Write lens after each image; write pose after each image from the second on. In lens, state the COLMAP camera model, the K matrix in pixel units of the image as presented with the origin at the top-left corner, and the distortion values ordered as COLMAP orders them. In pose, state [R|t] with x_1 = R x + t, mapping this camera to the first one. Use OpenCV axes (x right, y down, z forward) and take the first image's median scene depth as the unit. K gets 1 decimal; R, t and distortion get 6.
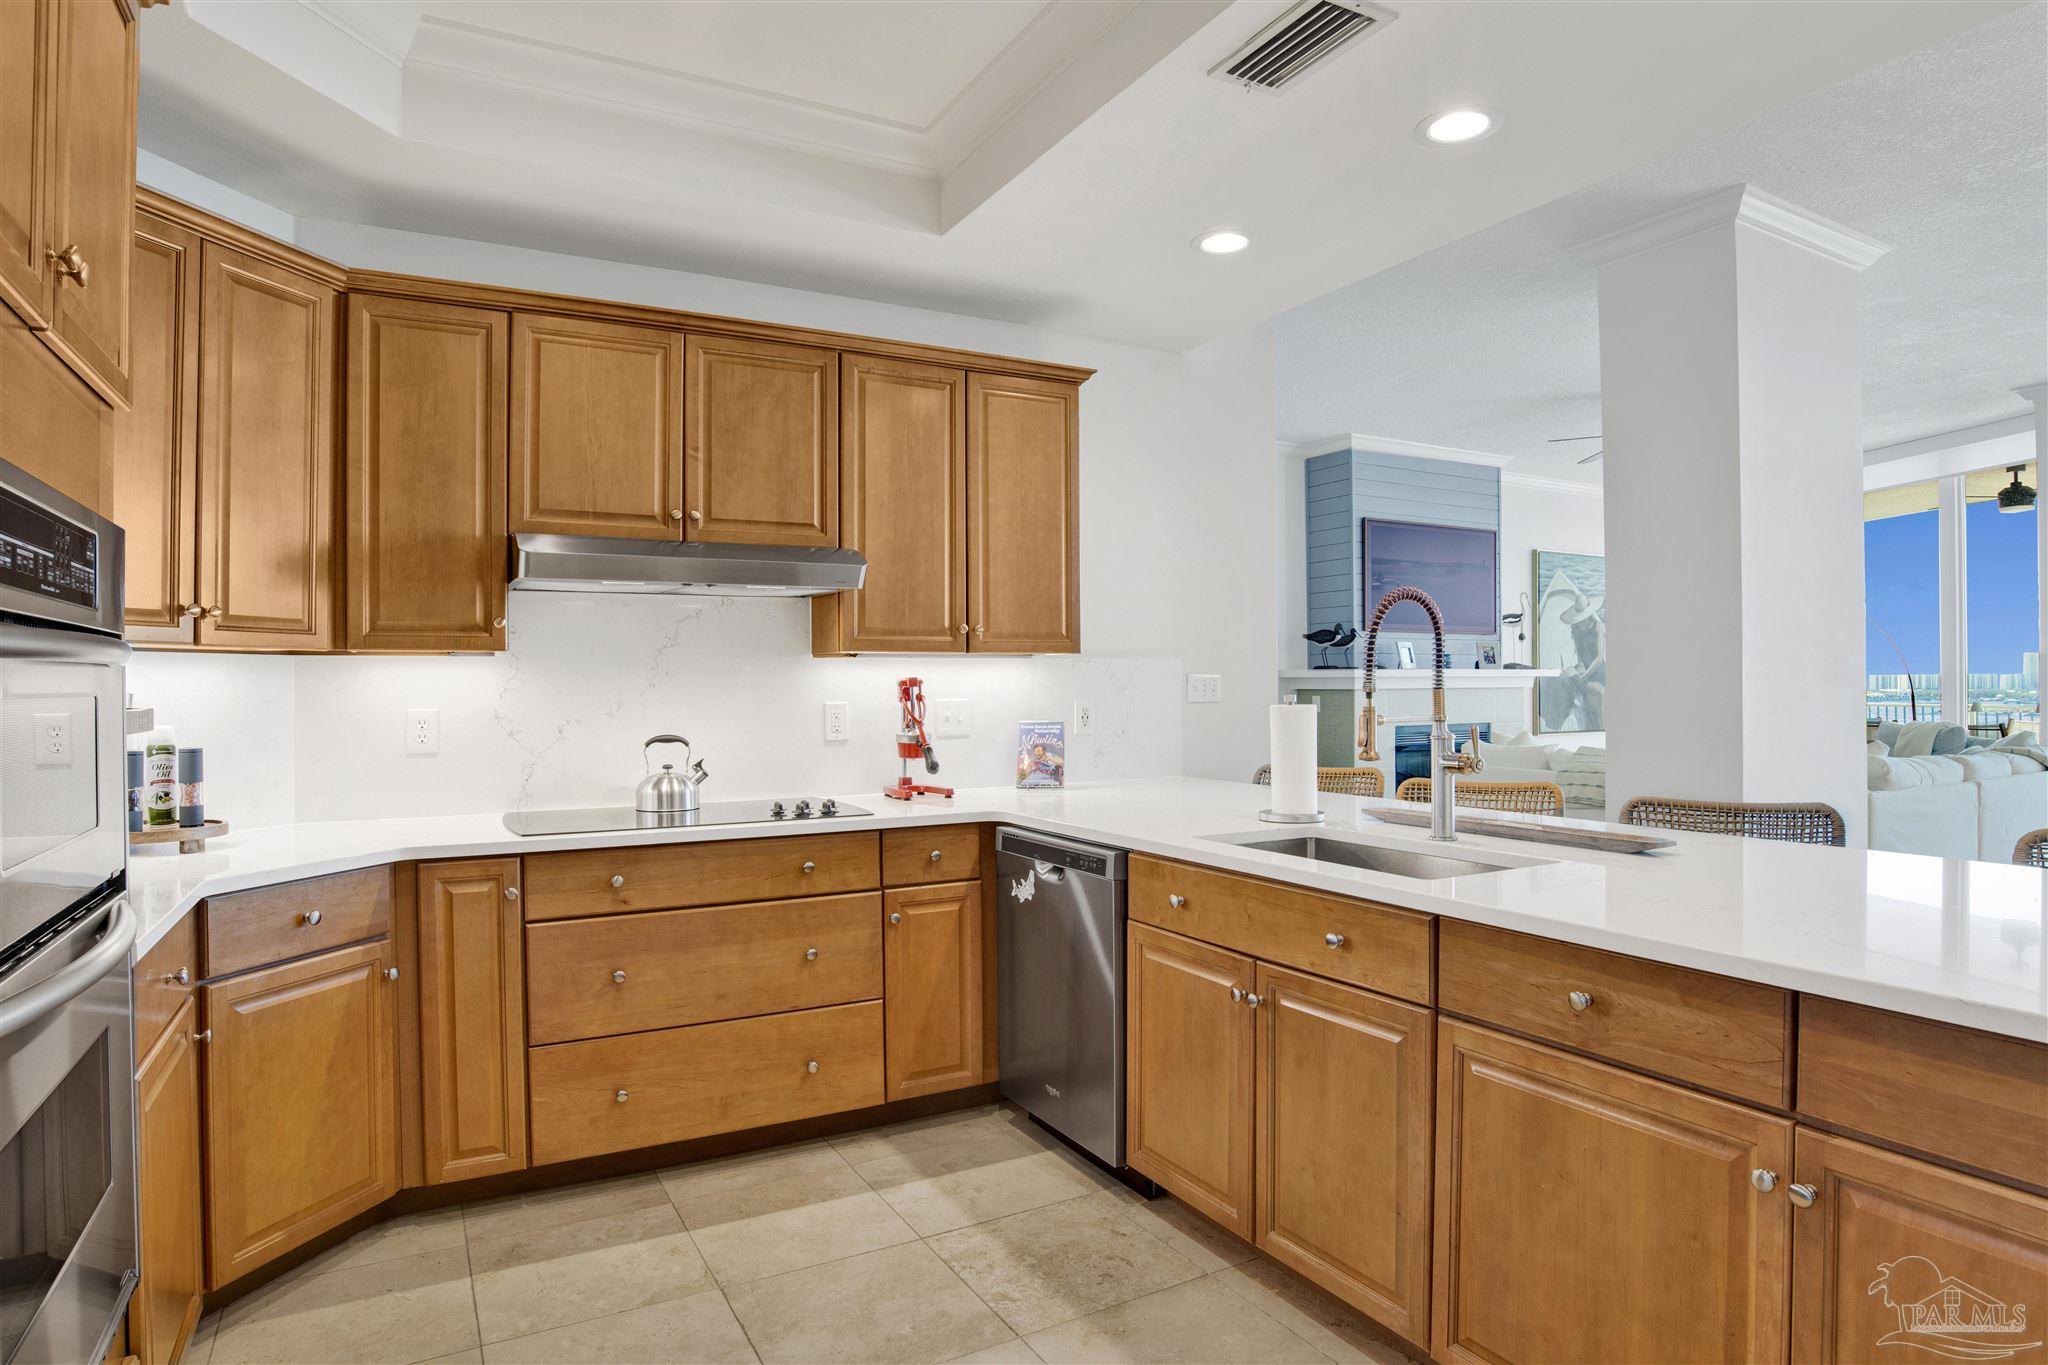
lens RADIAL K [[1167.6, 0, 1022.4], [0, 1167.6, 678.3], [0, 0, 1]] dist [0.001286, 0.000141]
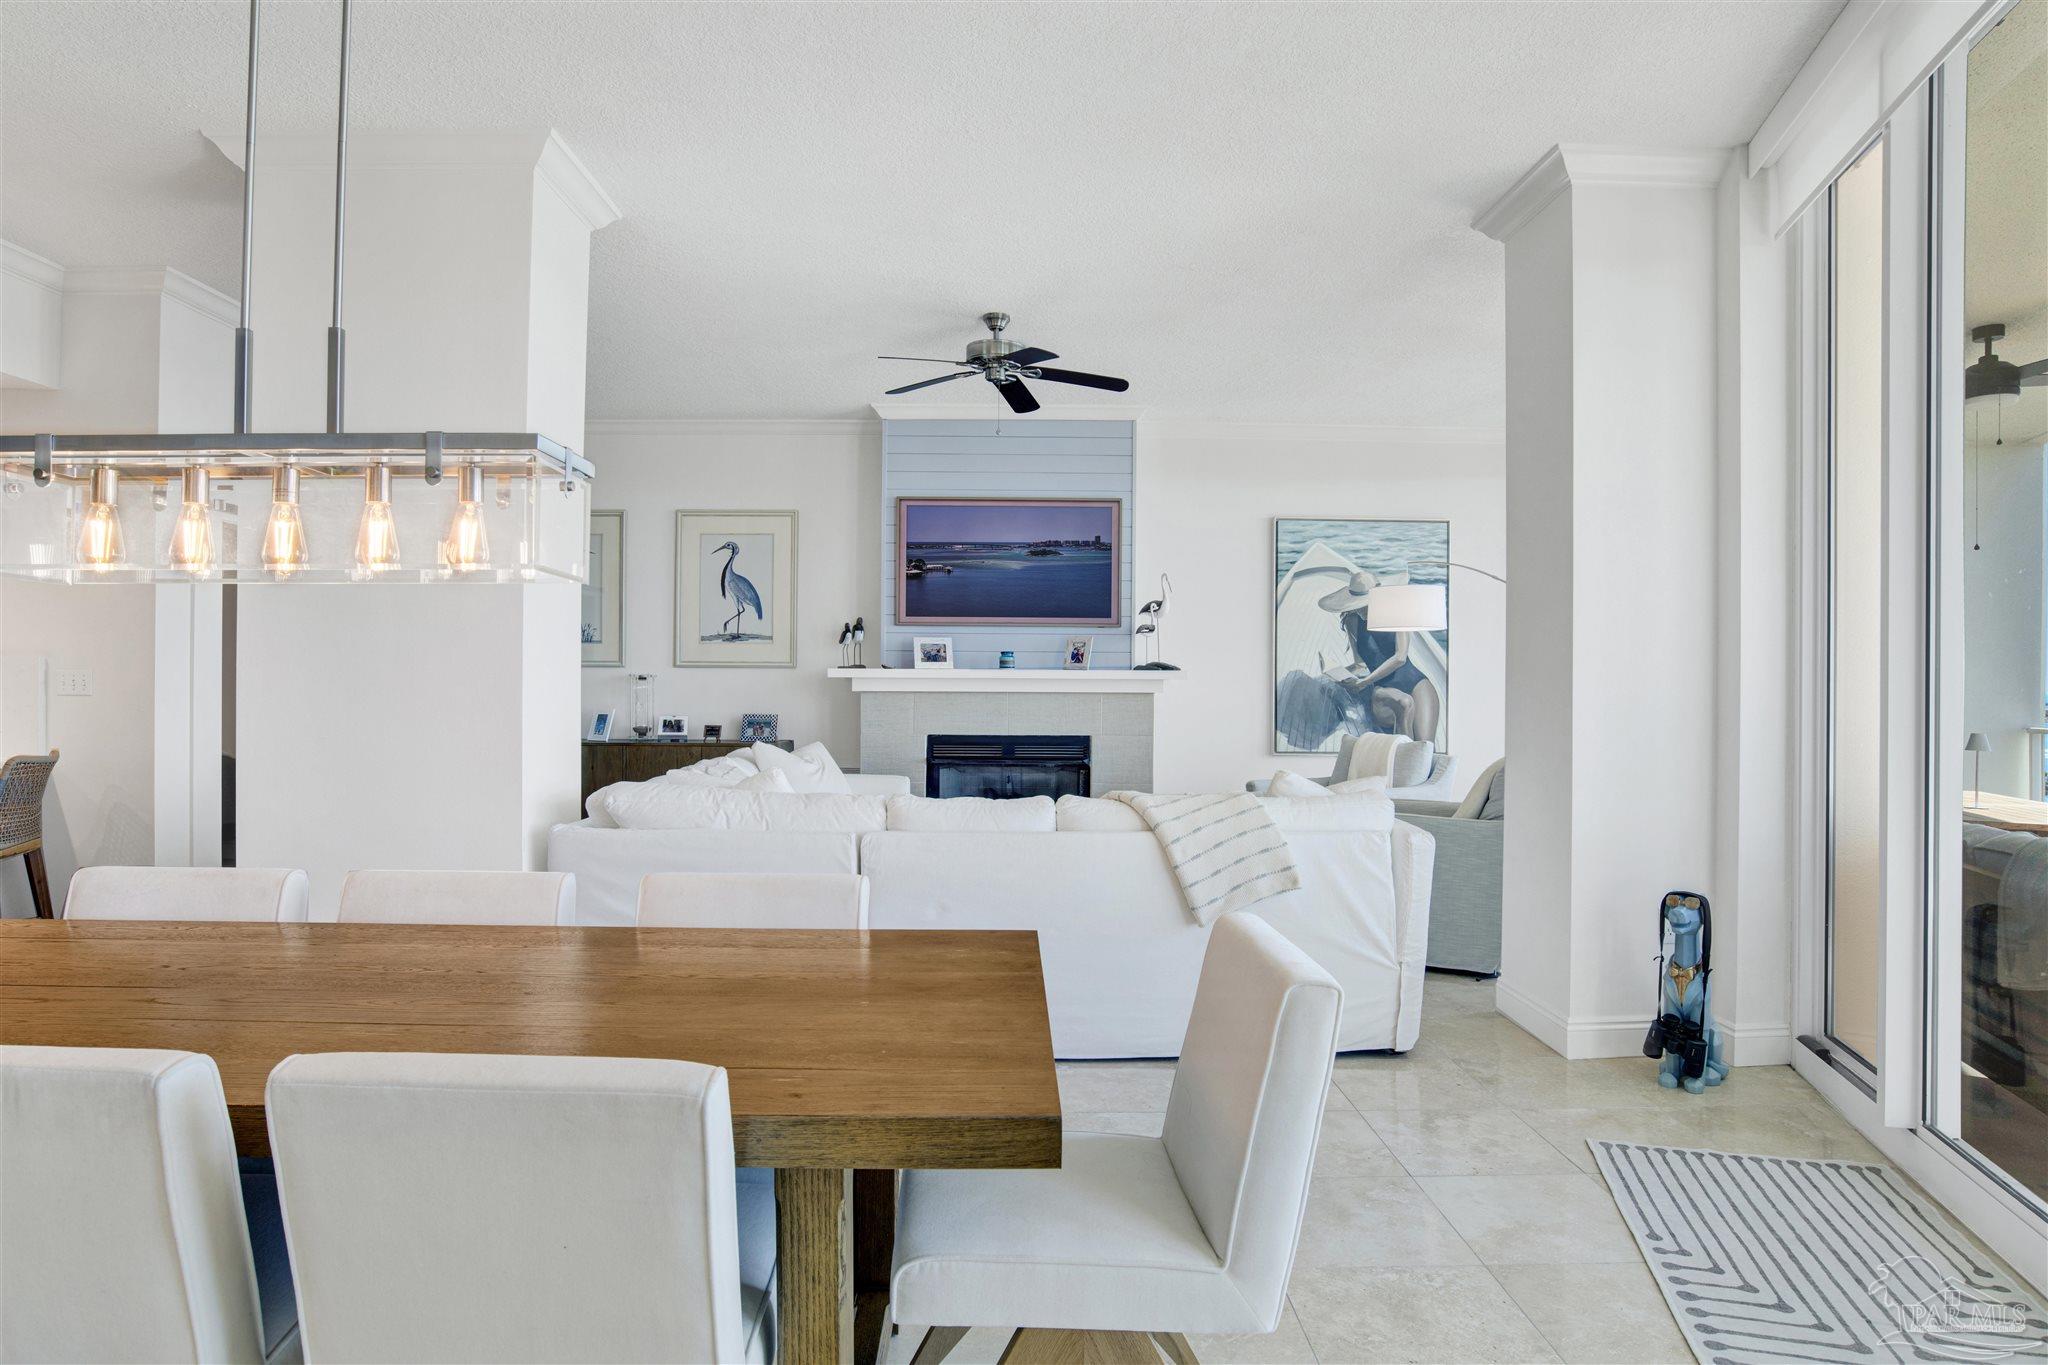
lens RADIAL K [[1189.0, 0, 1023.9], [0, 1189.0, 680.6], [0, 0, 1]] dist [-0.005170, 0.000772]
pose [[0.867034, 0.009501, -0.498159, 0.679241], [-0.010553, 0.999944, 0.000705, 0.000145], [0.498138, 0.004645, 0.867085, 0.225319]]
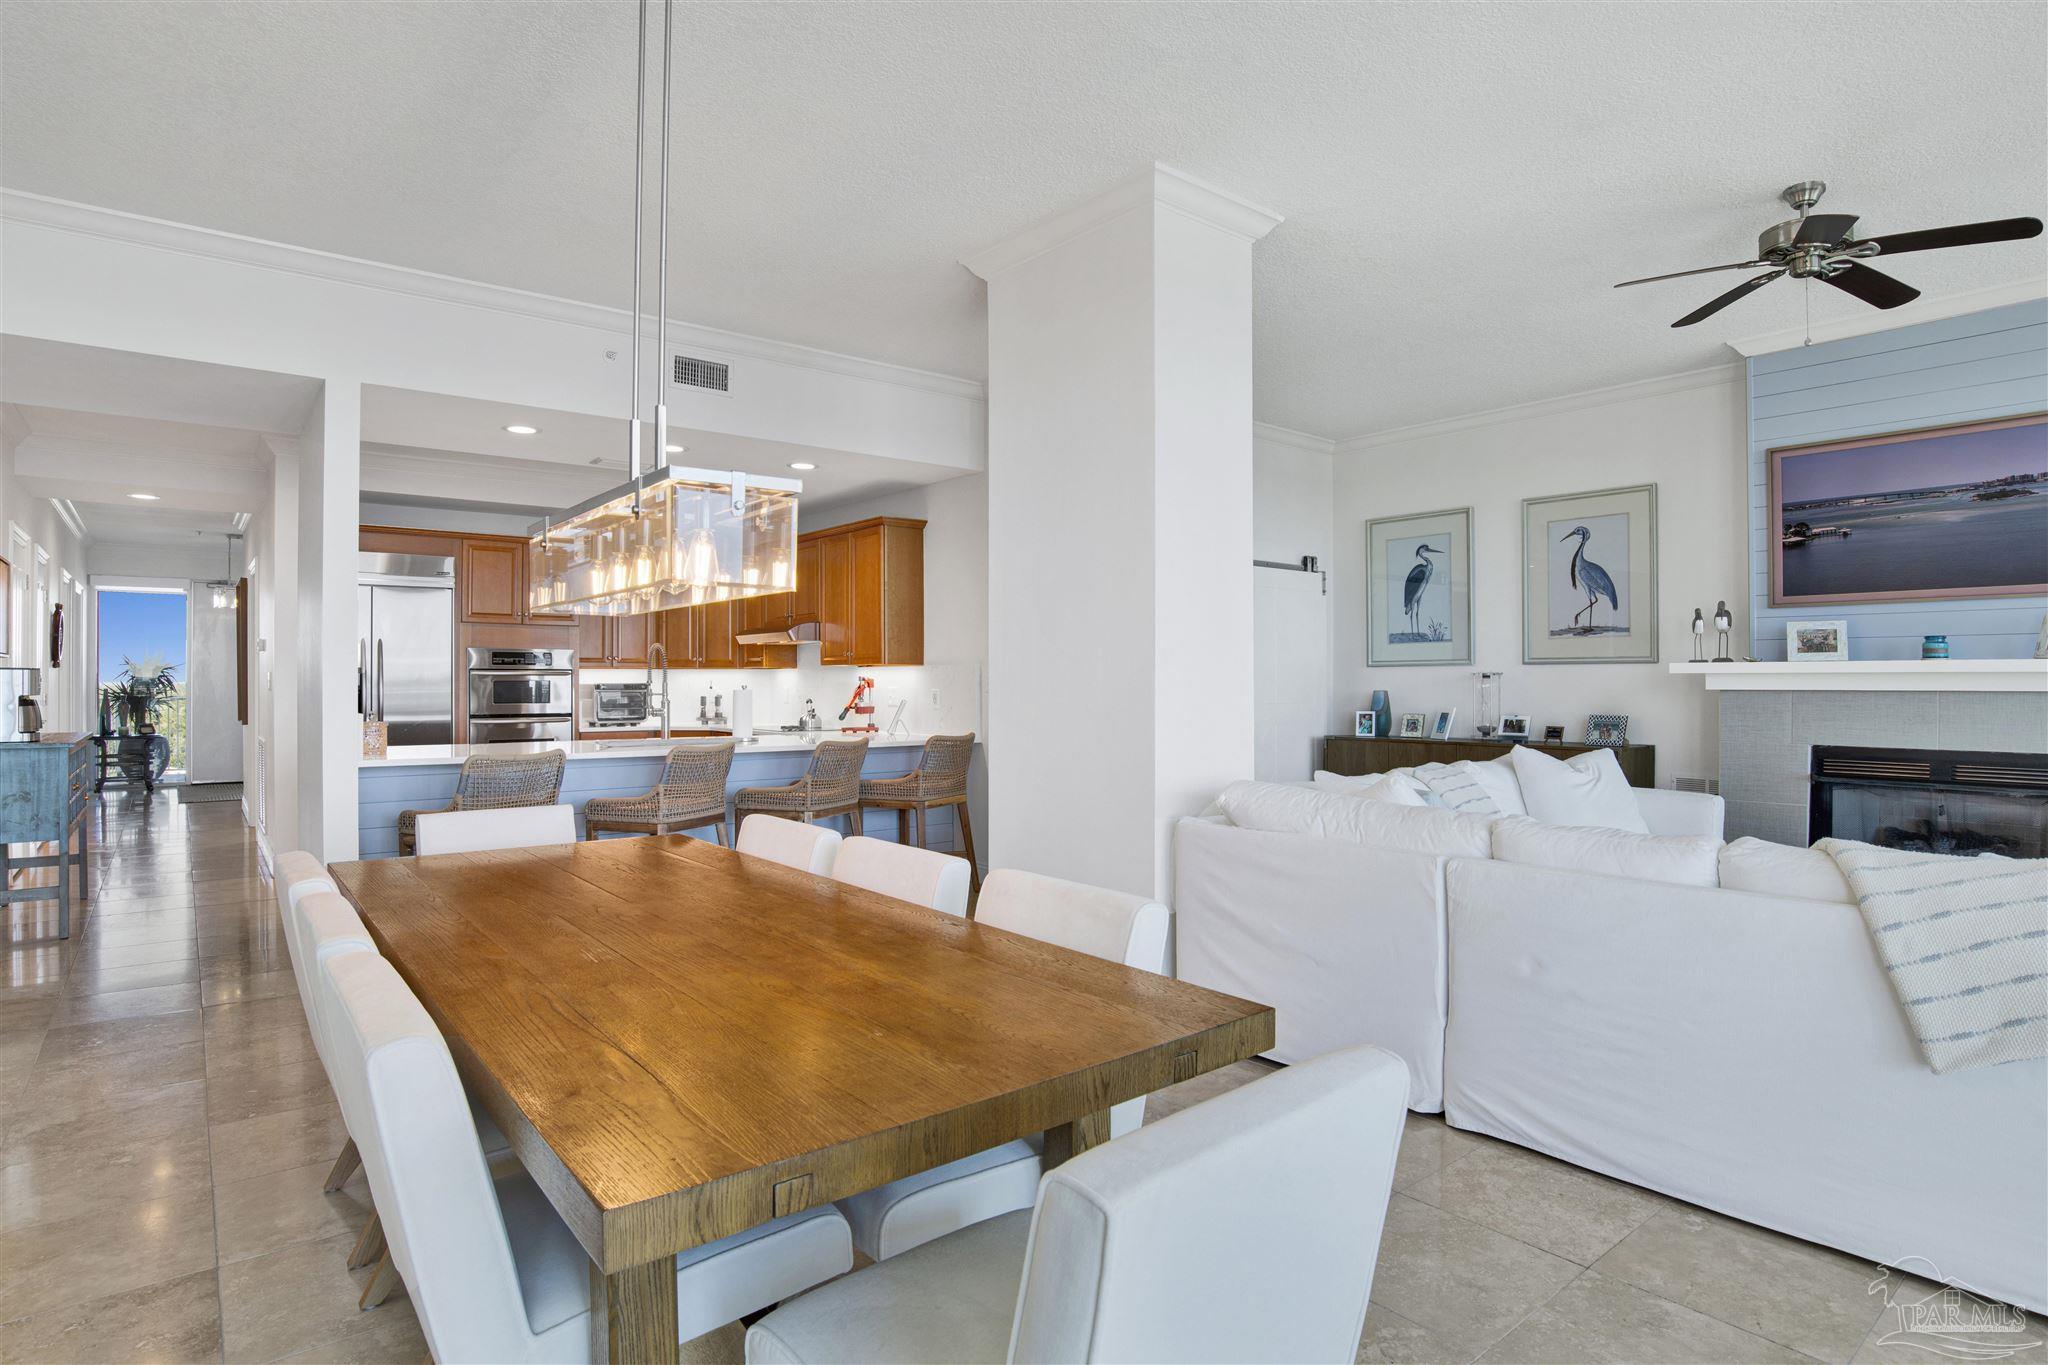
lens RADIAL K [[1100.8, 0, 1026.4], [0, 1100.8, 679.4], [0, 0, 1]] dist [-0.023385, 0.001338]
pose [[0.170355, 0.005086, -0.985370, 0.717321], [0.000422, 0.999986, 0.005234, -0.000057], [0.985383, -0.001307, 0.170351, 0.366965]]
